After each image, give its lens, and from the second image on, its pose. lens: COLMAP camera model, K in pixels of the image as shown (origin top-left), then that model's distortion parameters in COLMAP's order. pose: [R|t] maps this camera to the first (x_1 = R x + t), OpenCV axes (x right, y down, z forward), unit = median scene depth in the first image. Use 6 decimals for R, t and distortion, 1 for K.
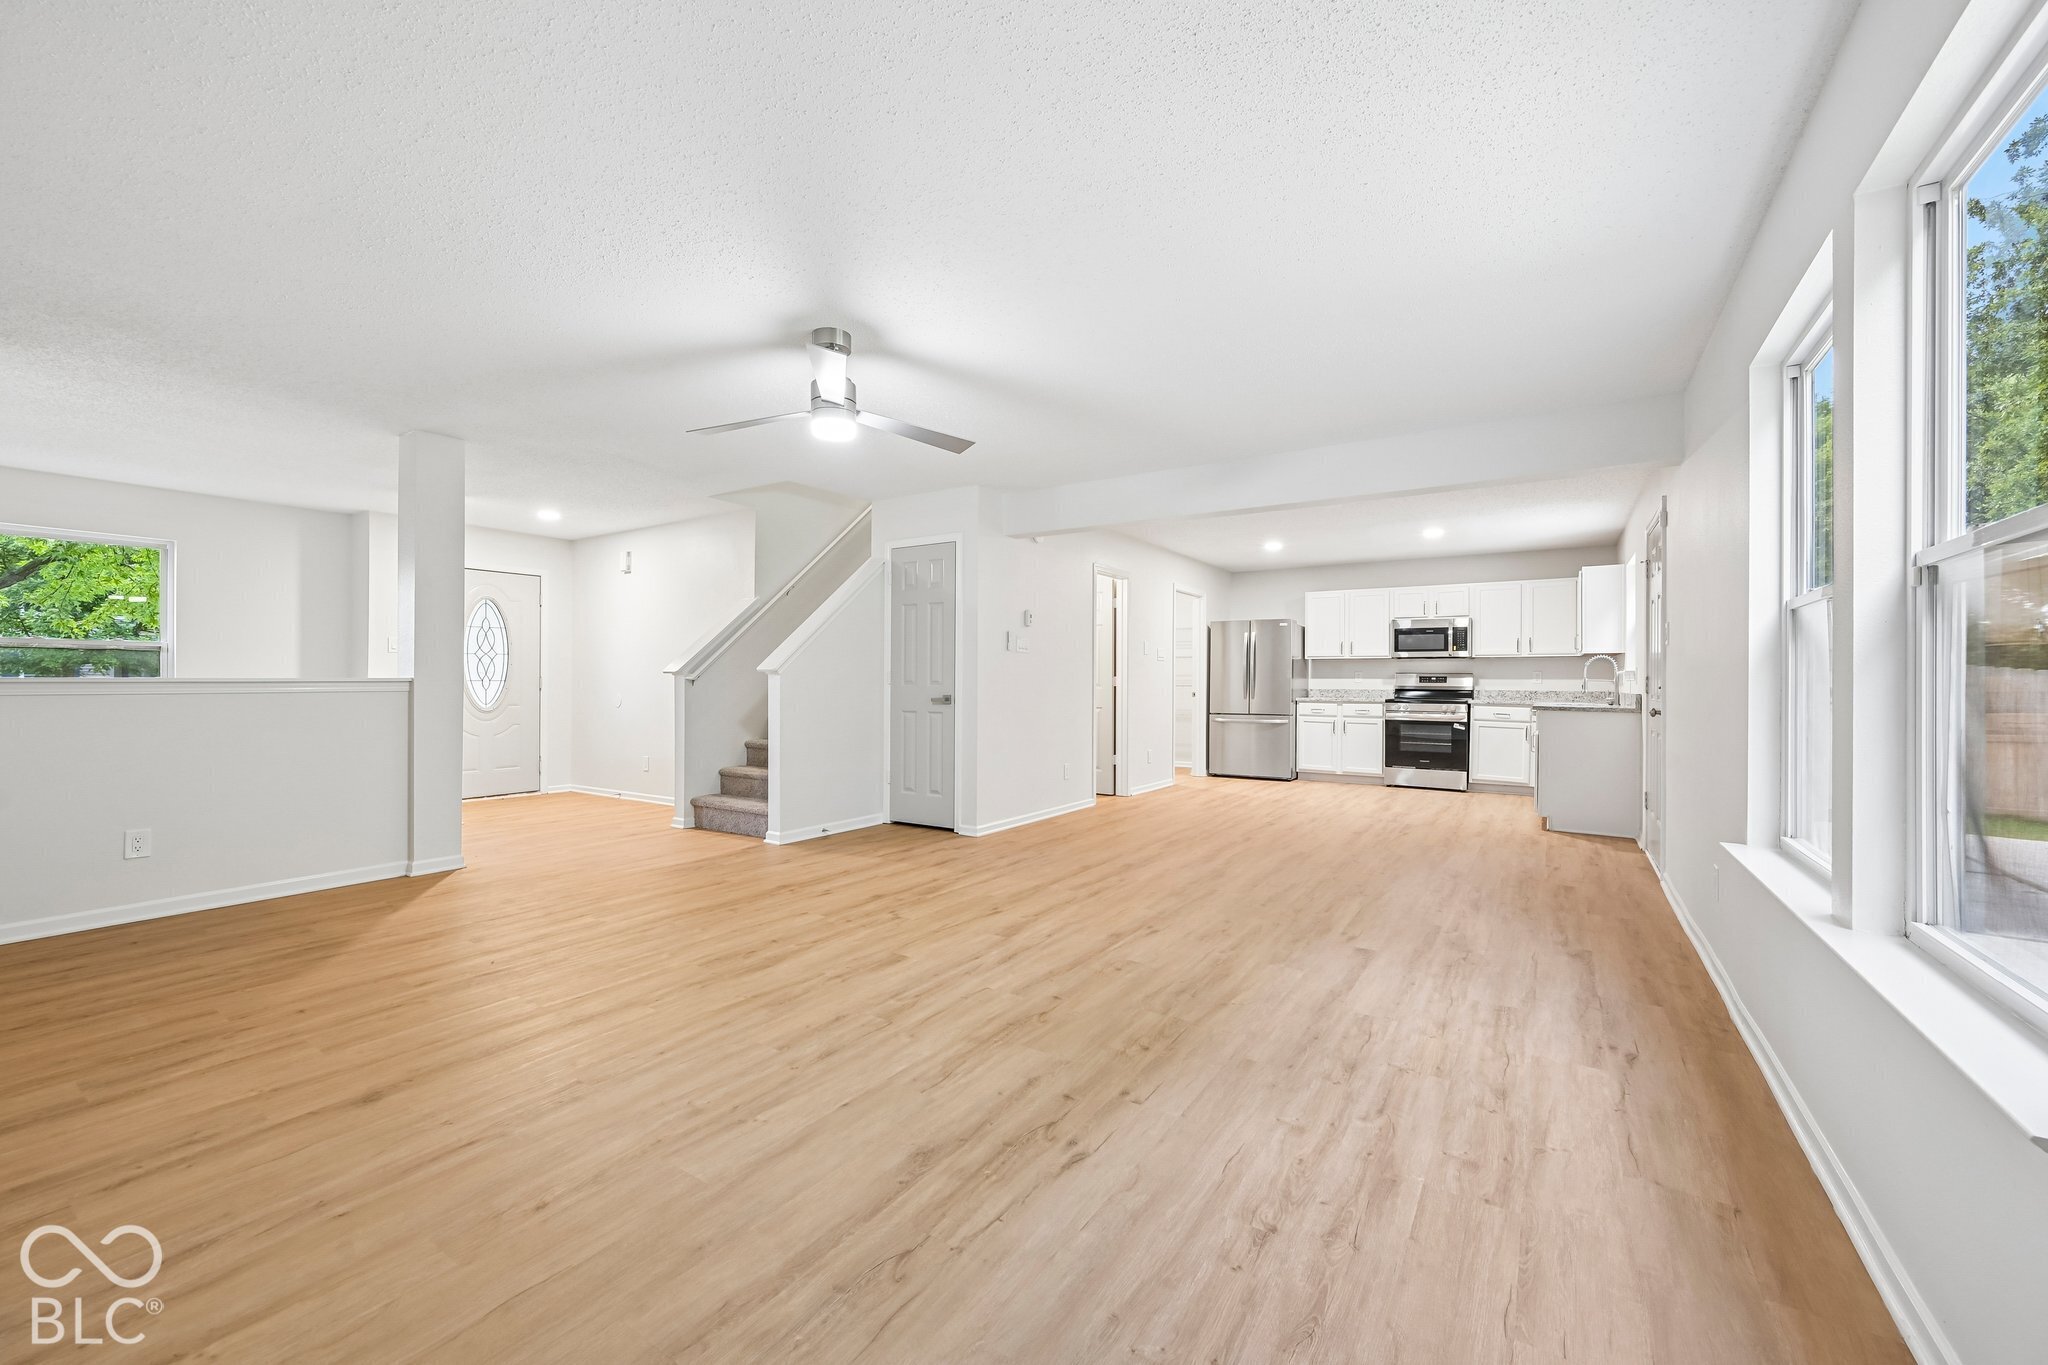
lens RADIAL K [[811.6, 0, 1024.0], [0, 811.6, 682.5], [0, 0, 1]] dist [-0.000525, 0.000008]
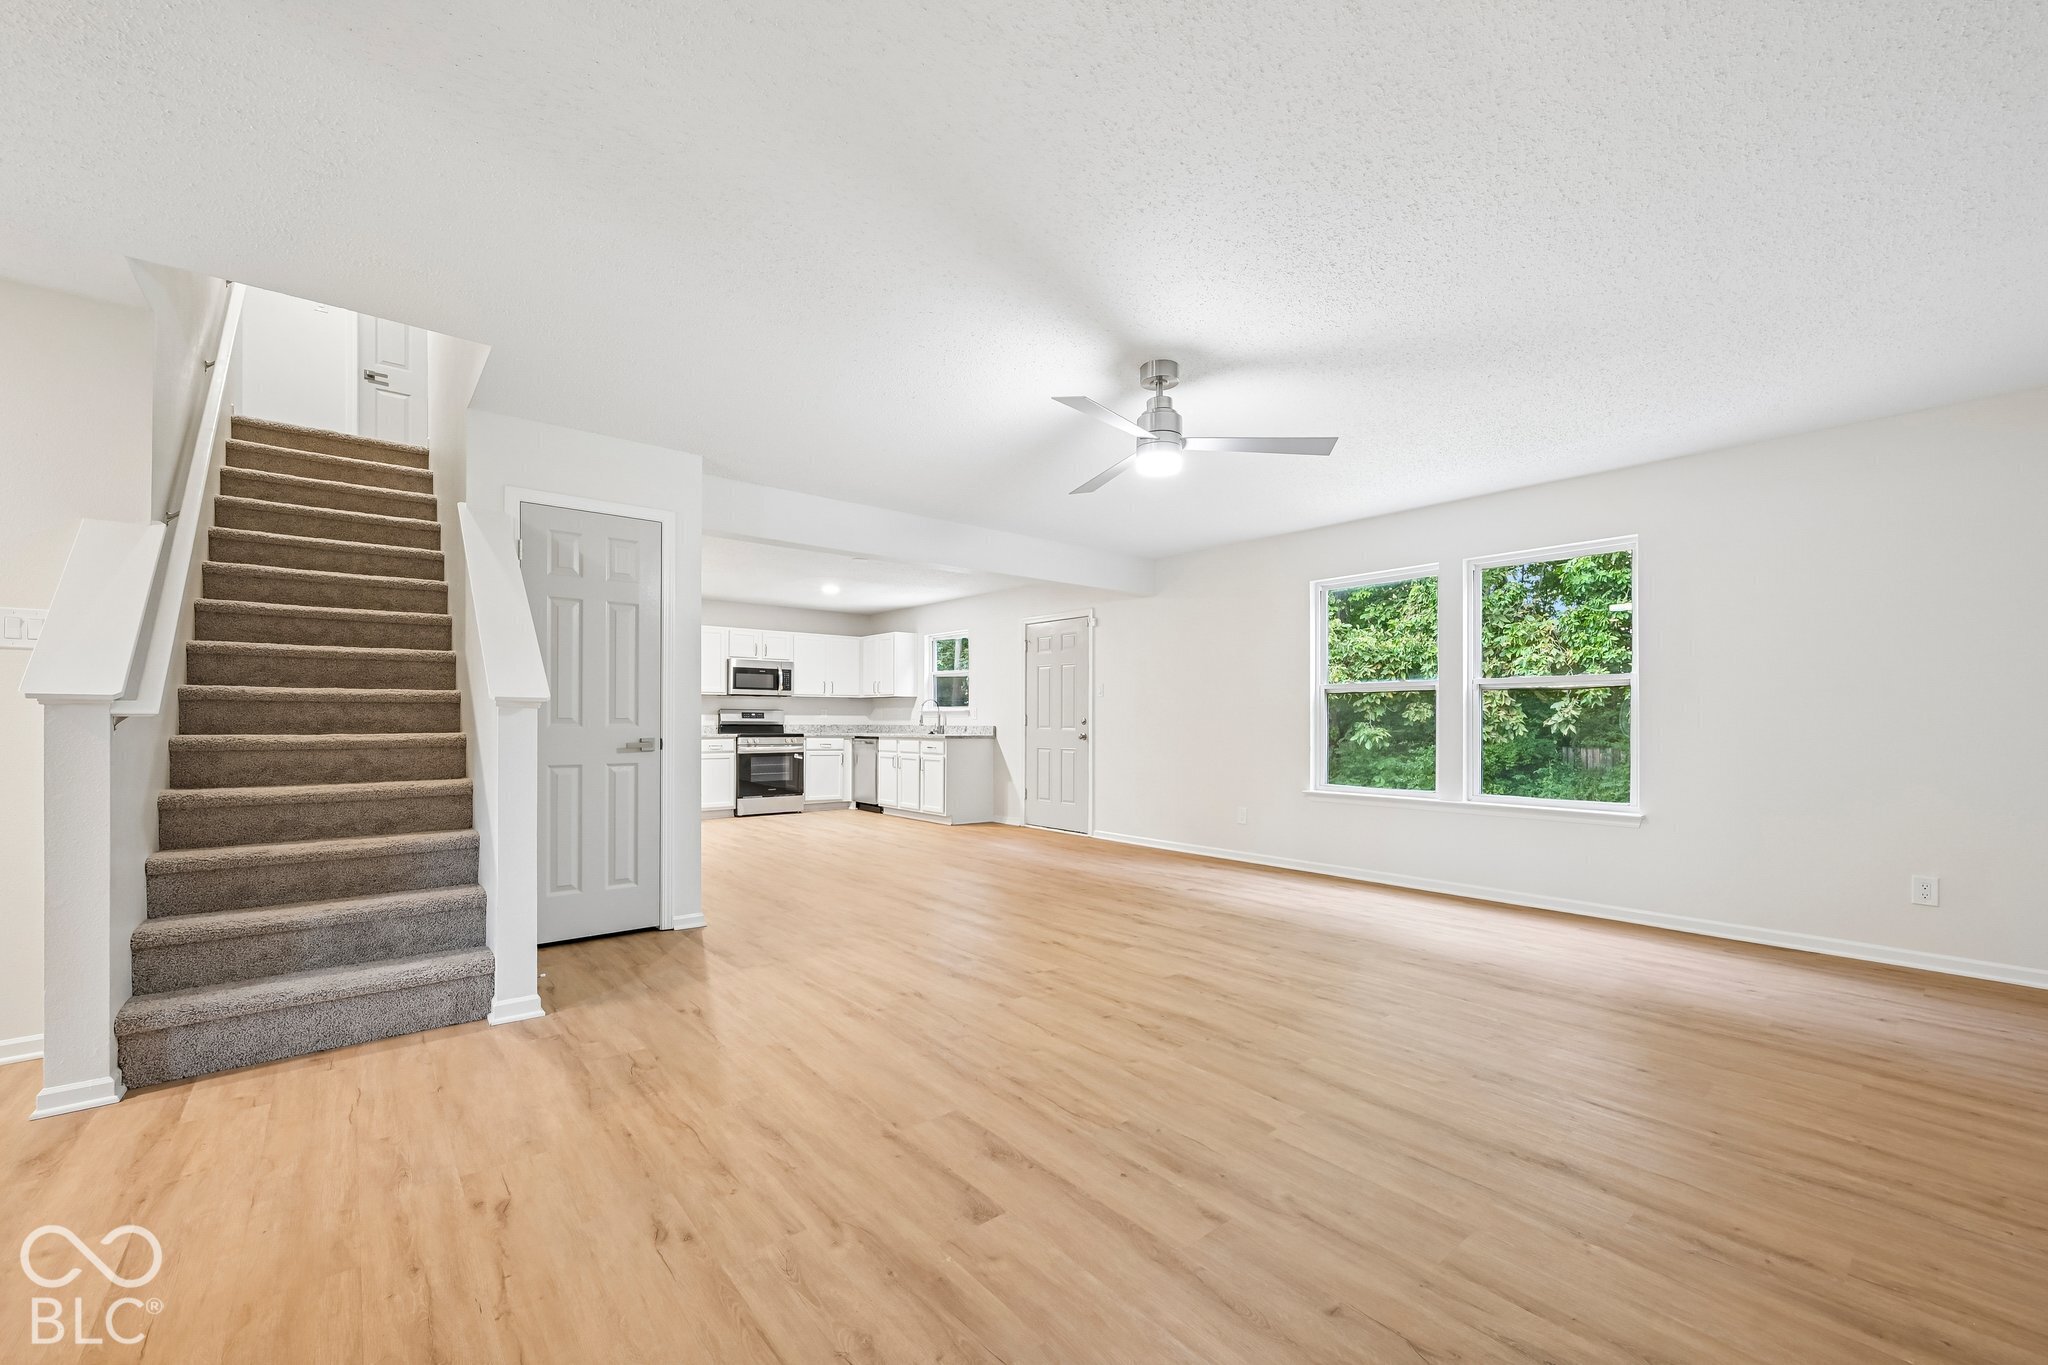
lens RADIAL K [[805.7, 0, 1067.7], [0, 805.7, 720.8], [0, 0, 1]] dist [-0.000969, -0.000286]
pose [[0.277172, -0.004224, 0.960811, -1.132190], [-0.000941, 0.999989, 0.004667, -0.005092], [-0.960820, -0.002198, 0.277165, 0.785021]]
